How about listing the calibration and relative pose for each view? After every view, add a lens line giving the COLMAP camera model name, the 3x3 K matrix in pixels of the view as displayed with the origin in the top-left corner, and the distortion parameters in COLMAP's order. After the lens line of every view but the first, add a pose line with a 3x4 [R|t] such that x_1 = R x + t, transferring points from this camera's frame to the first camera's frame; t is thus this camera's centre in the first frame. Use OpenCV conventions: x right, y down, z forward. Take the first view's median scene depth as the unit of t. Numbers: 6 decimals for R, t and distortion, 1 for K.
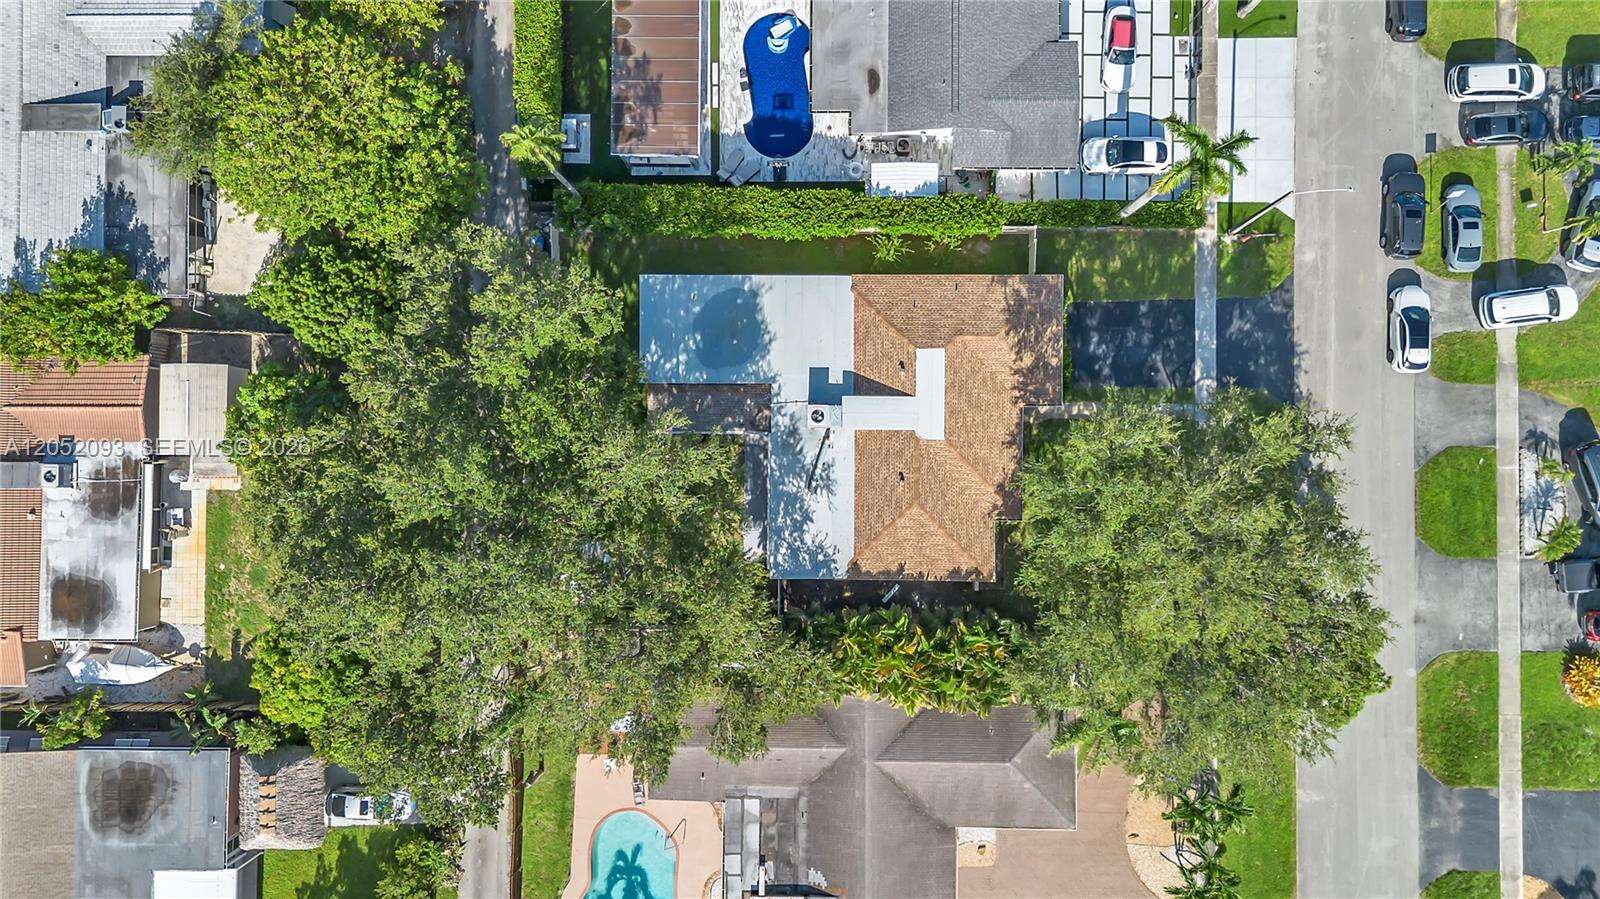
lens RADIAL K [[1167.9, 0, 806.6], [0, 1167.9, 445.4], [0, 0, 1]] dist [0.029559, -0.007032]
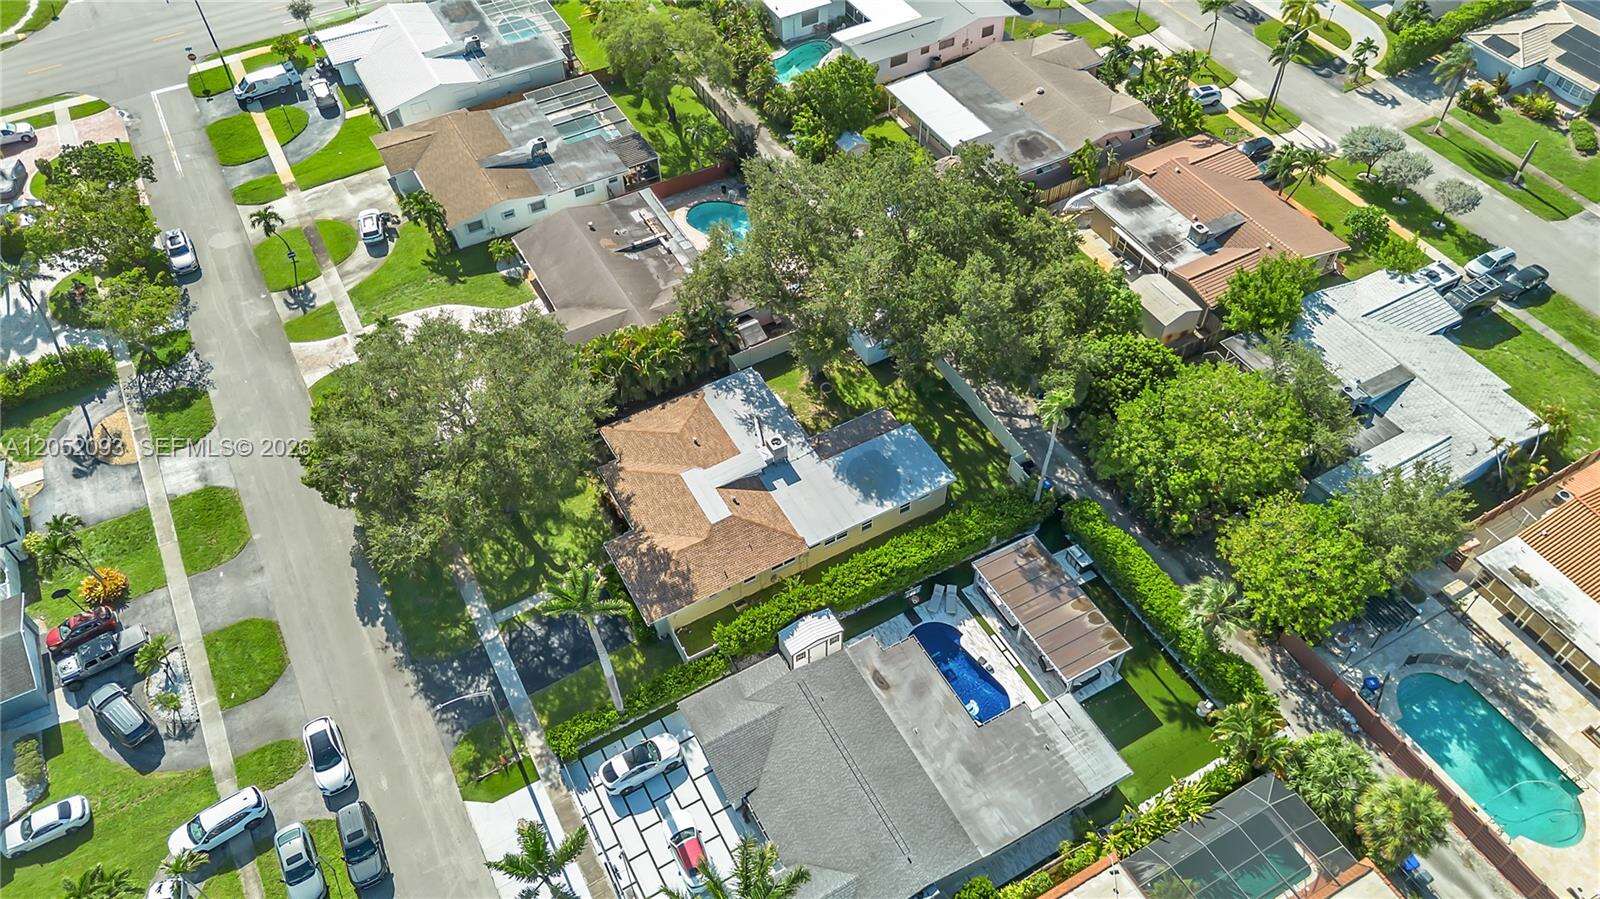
lens RADIAL K [[1167.9, 0, 806.6], [0, 1167.9, 445.4], [0, 0, 1]] dist [0.029559, -0.007032]
pose [[-0.869561, 0.386673, -0.307159, 0.364494], [-0.492586, -0.635140, 0.594942, -0.782815], [0.034959, 0.668641, 0.742763, 0.045017]]
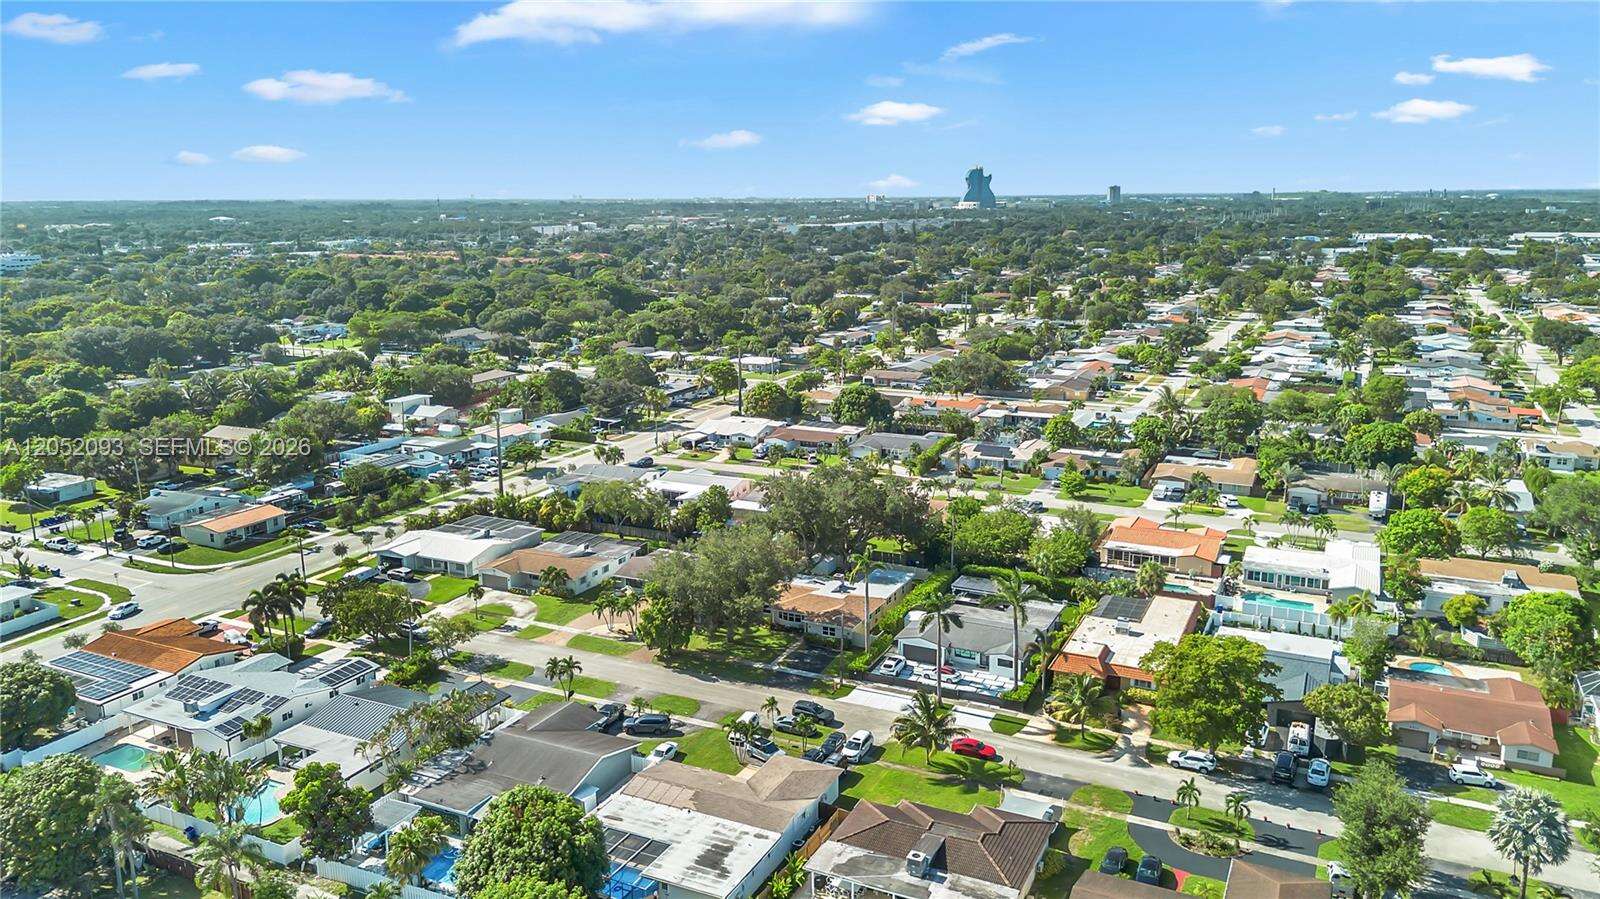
lens RADIAL K [[1166.5, 0, 800.0], [0, 1166.5, 449.5], [0, 0, 1]] dist [0.071069, -0.001081]
pose [[-0.433139, 0.209901, -0.876546, 2.227773], [-0.900736, -0.065593, 0.429385, -1.029113], [0.032633, 0.975520, 0.217476, 0.136325]]
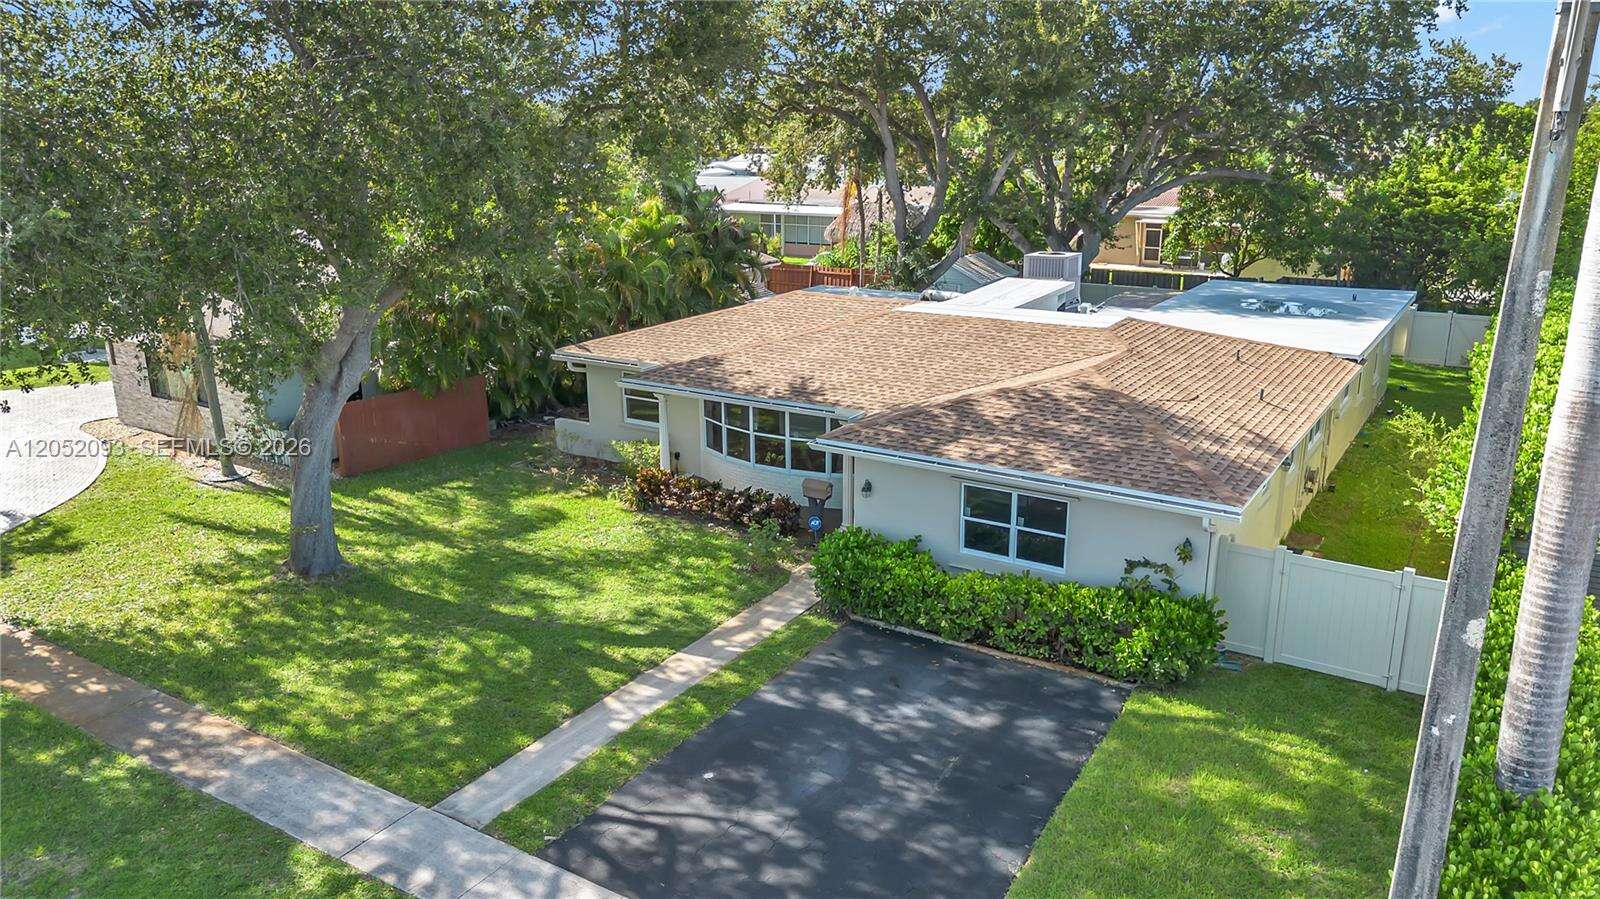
lens RADIAL K [[1166.5, 0, 800.0], [0, 1166.5, 449.5], [0, 0, 1]] dist [0.071069, -0.001081]
pose [[-0.530497, 0.276717, -0.801249, 0.463963], [-0.845834, -0.110339, 0.521910, -0.194616], [0.056012, 0.954596, 0.292592, 0.904446]]
